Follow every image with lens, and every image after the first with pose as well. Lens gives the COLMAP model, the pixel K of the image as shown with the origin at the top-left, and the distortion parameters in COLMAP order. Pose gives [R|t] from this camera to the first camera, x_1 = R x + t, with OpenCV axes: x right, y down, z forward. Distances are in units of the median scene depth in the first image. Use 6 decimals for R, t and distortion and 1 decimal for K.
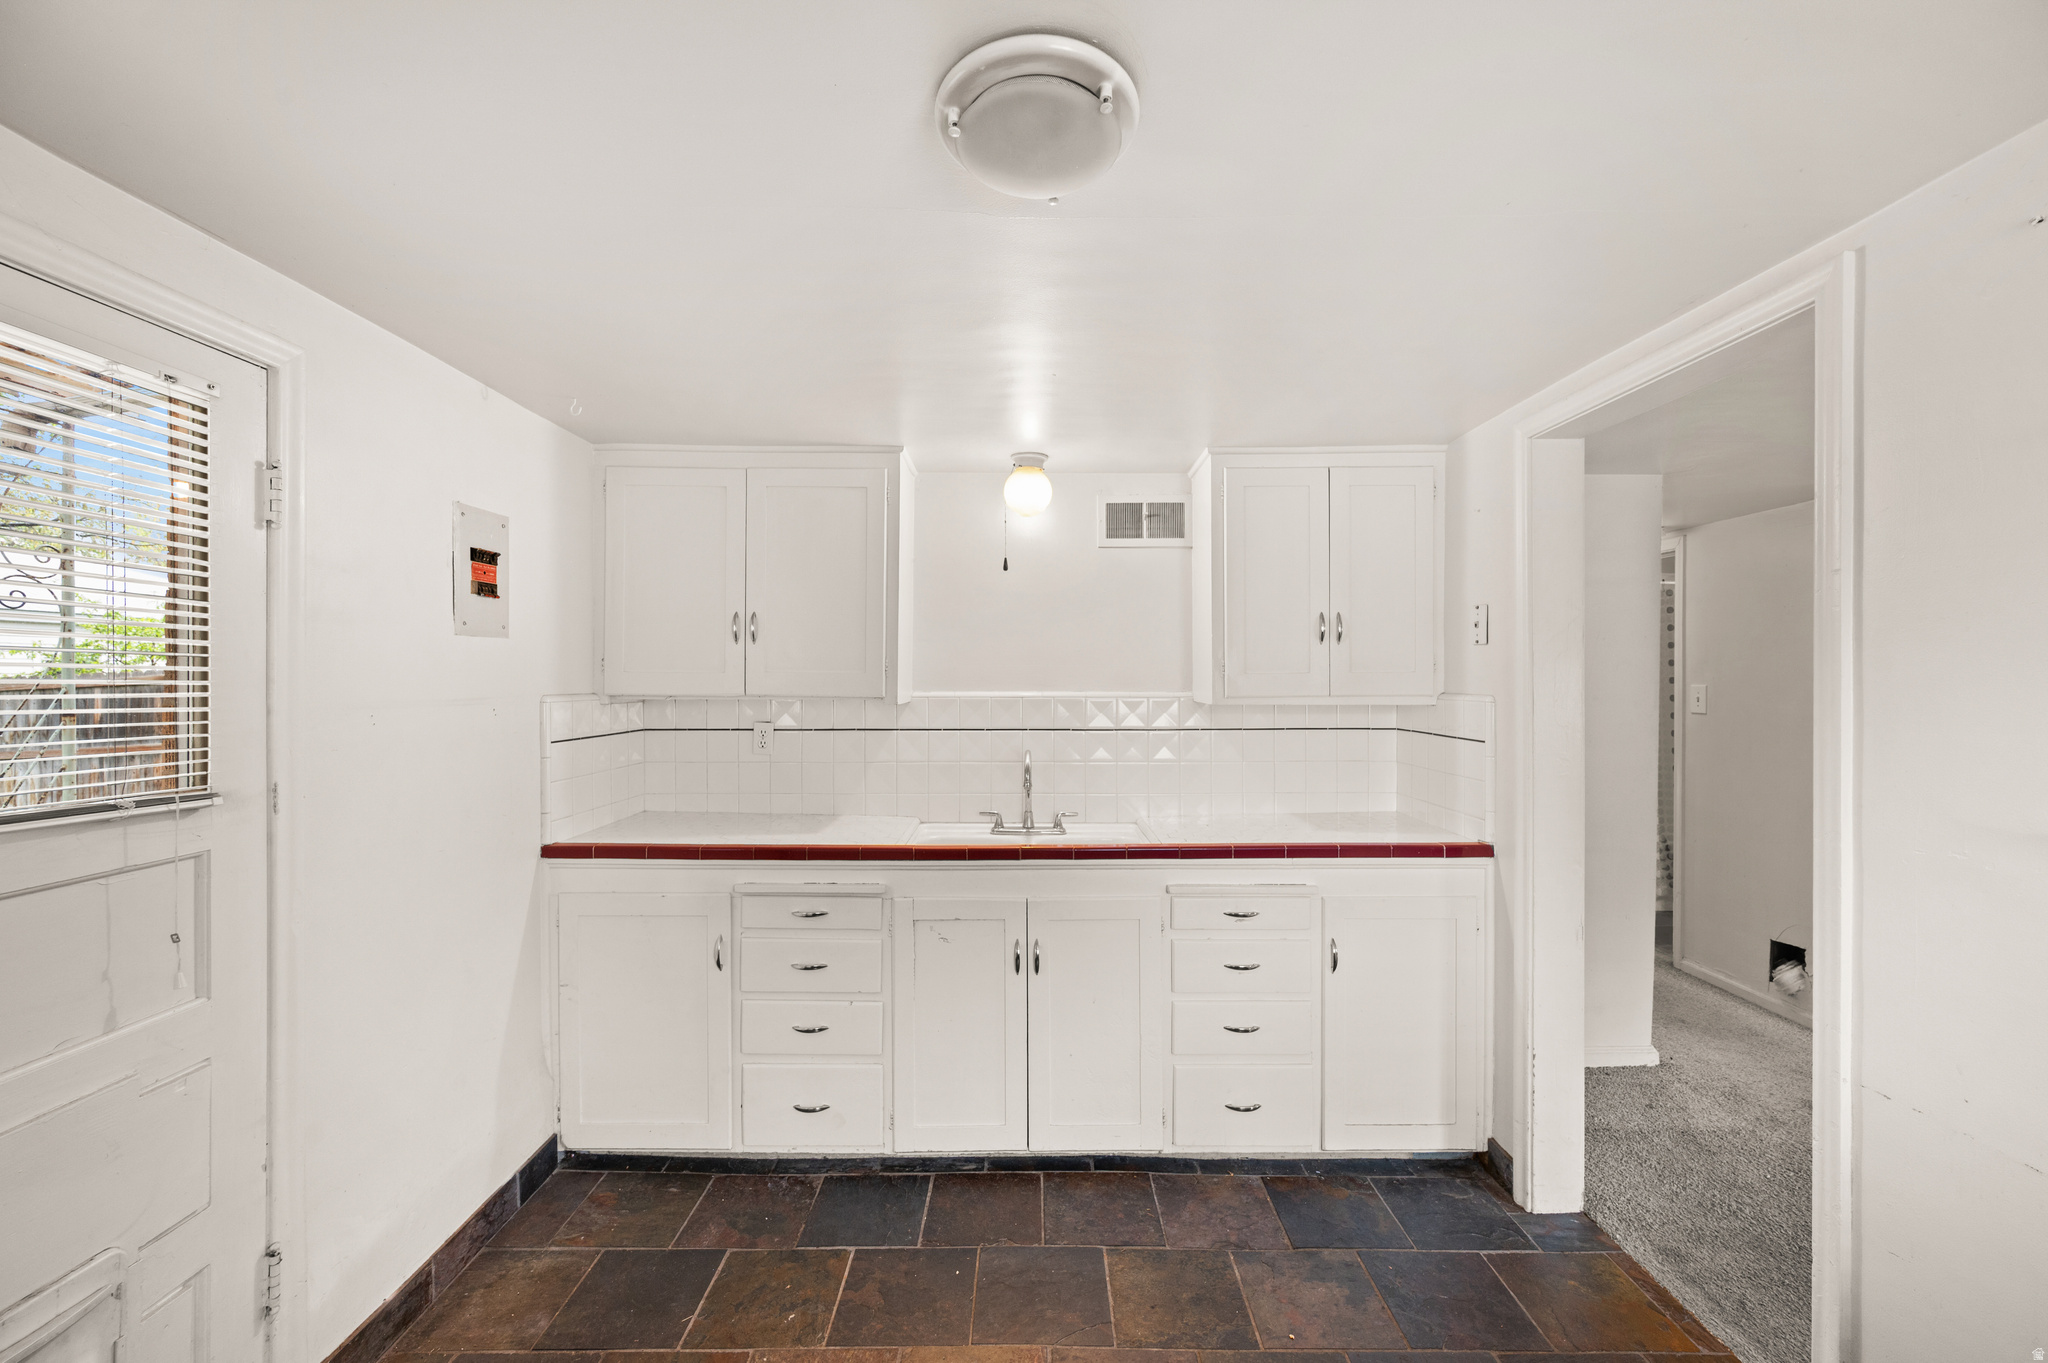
lens RADIAL K [[810.7, 0, 1025.4], [0, 810.7, 675.0], [0, 0, 1]] dist [-0.002290, -0.000086]
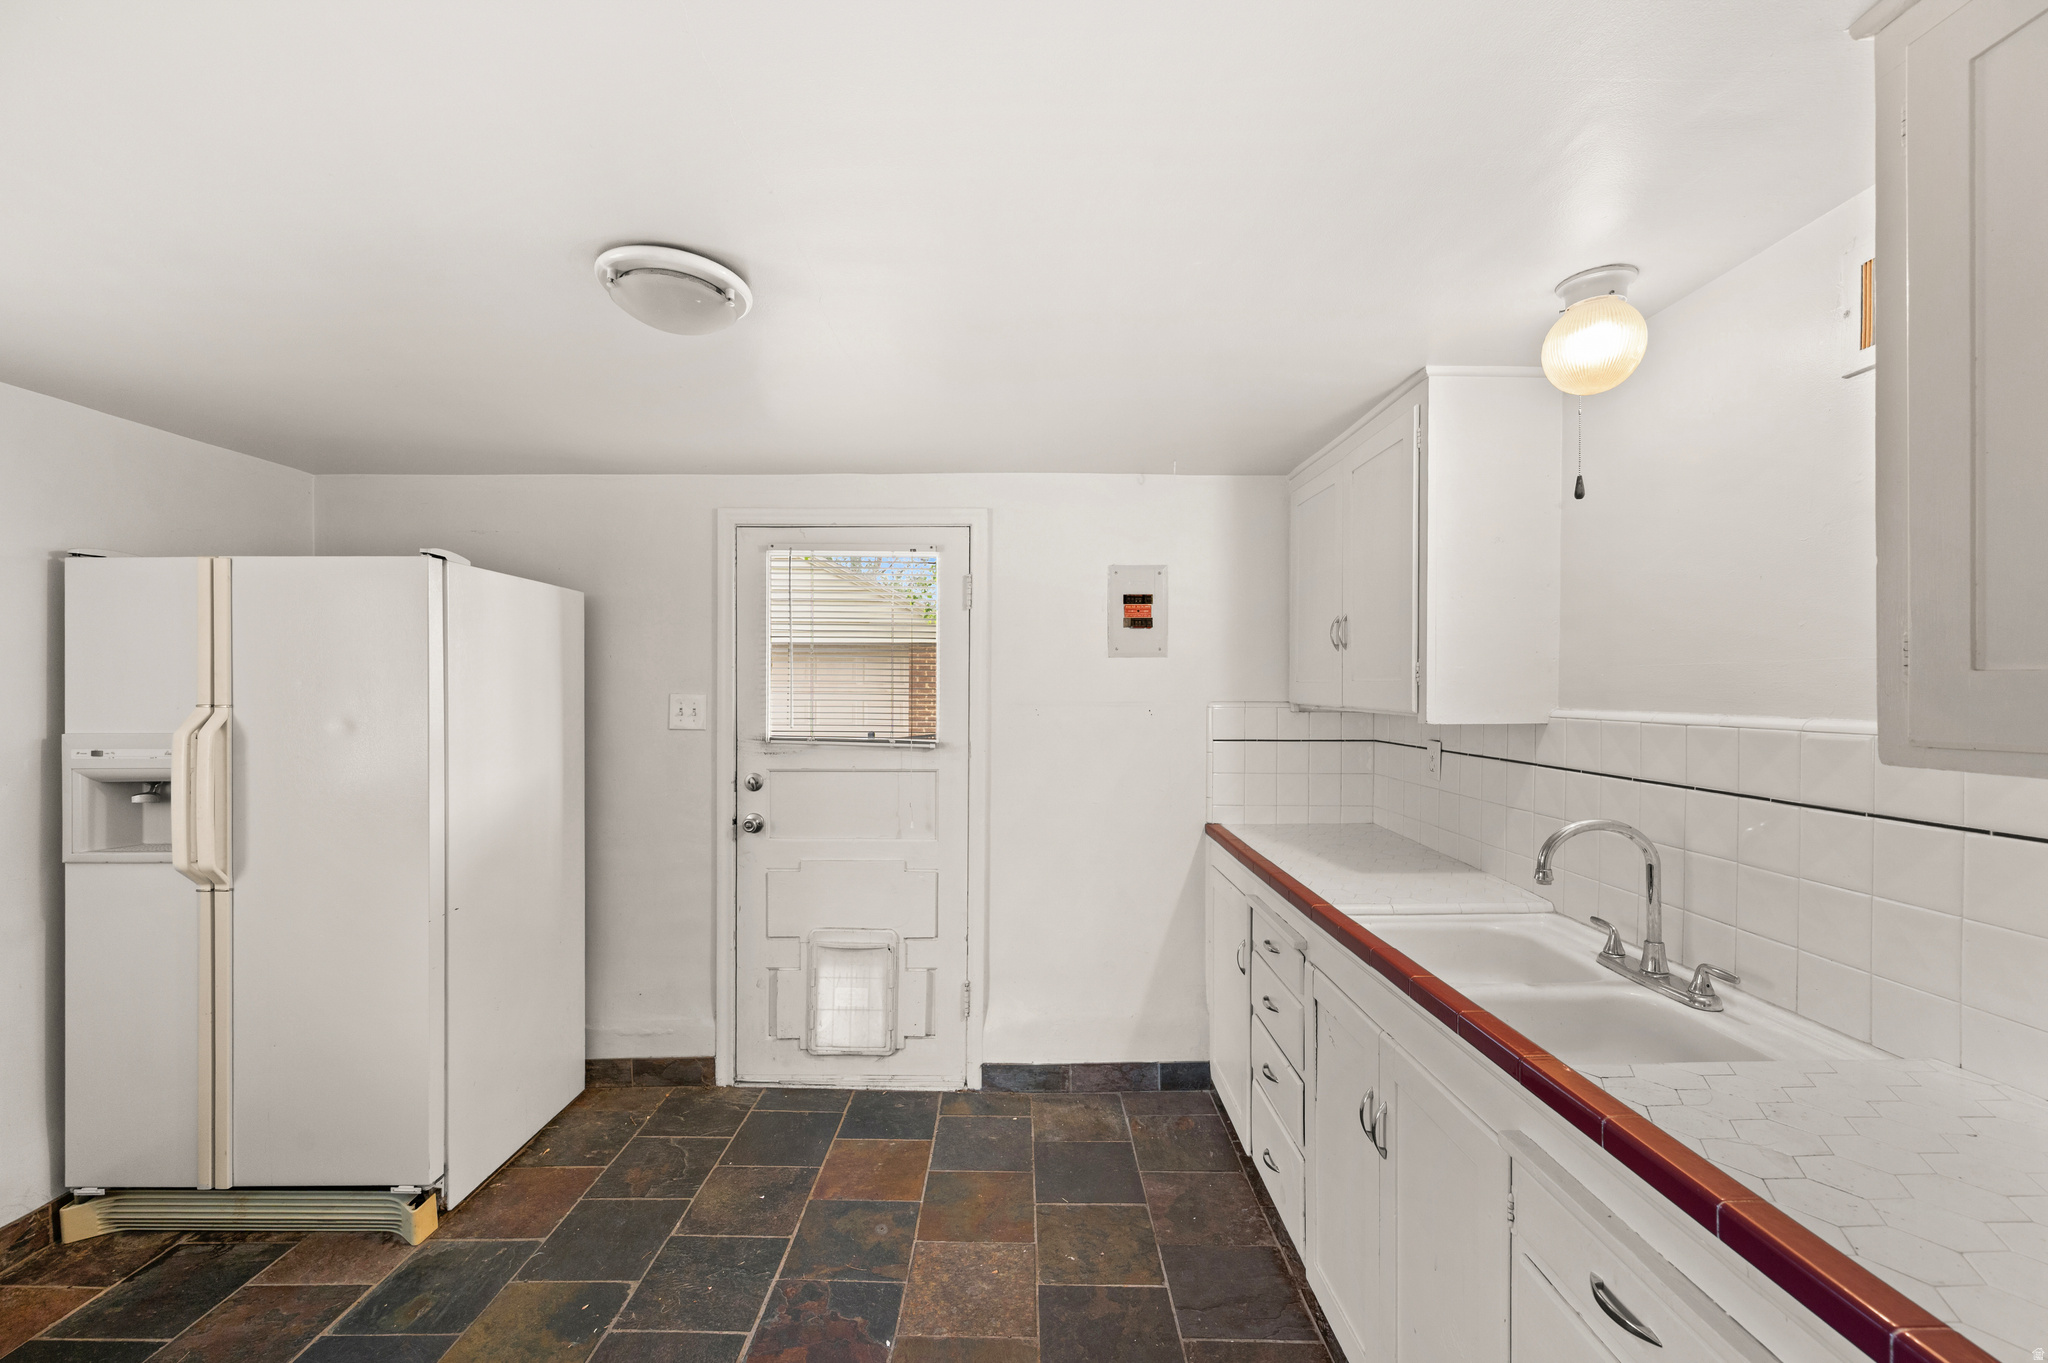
lens RADIAL K [[810.7, 0, 1022.4], [0, 810.7, 688.8], [0, 0, 1]] dist [-0.002290, -0.000086]
pose [[0.006404, 0.000537, -0.999979, 0.710599], [0.000246, 1.000000, 0.000539, 0.005659], [0.999979, -0.000250, 0.006404, 0.793328]]
